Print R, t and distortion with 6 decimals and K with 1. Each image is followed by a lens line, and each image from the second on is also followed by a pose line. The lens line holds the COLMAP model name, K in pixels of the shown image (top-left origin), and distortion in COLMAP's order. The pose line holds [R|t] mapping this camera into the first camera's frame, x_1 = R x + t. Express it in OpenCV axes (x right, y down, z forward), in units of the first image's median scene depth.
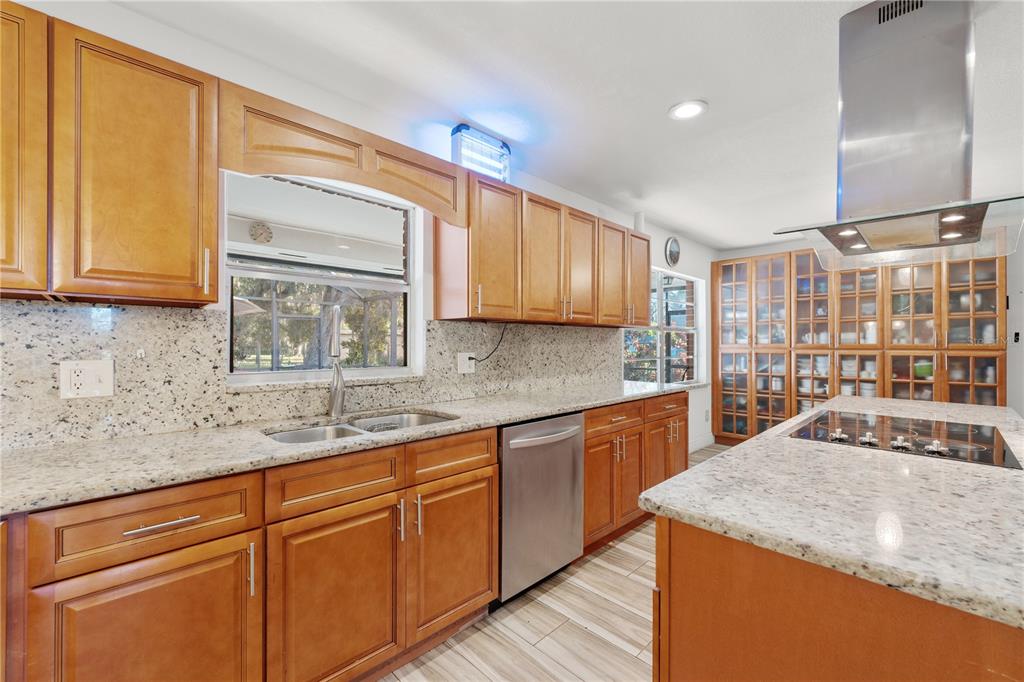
lens RADIAL K [[421.8, 0, 518.0], [0, 421.8, 337.9], [0, 0, 1]] dist [0.000184, -0.000013]
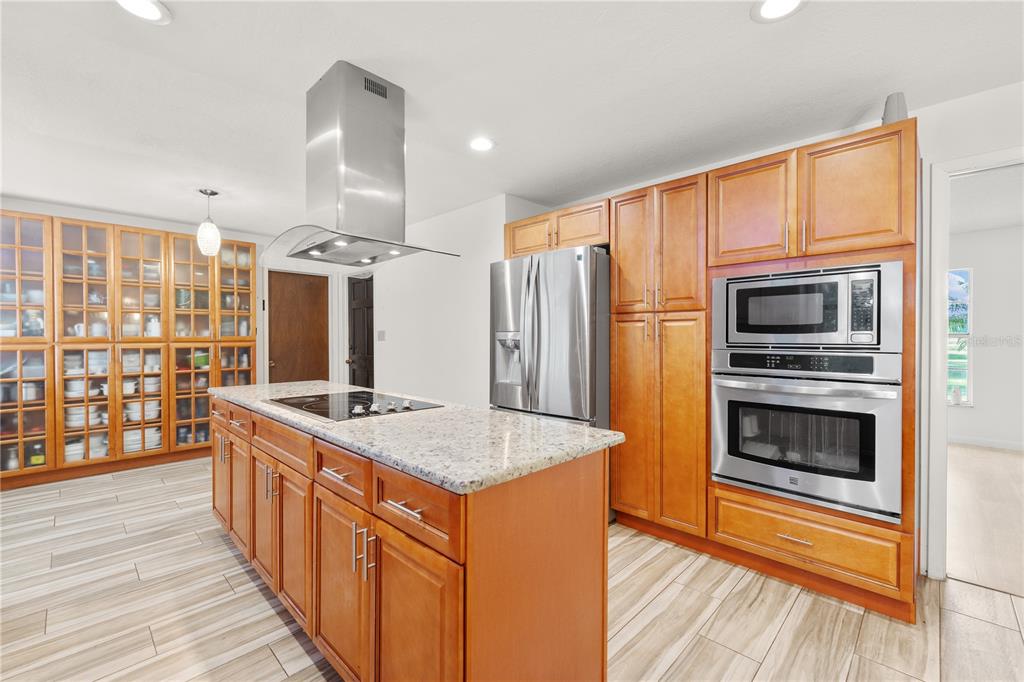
lens RADIAL K [[429.8, 0, 512.8], [0, 429.8, 338.1], [0, 0, 1]] dist [-0.000169, -0.000111]
pose [[-0.024213, -0.003900, 0.999699, -0.176712], [-0.012888, 0.999911, 0.003588, 0.003641], [-0.999624, -0.012797, -0.024261, 0.212012]]
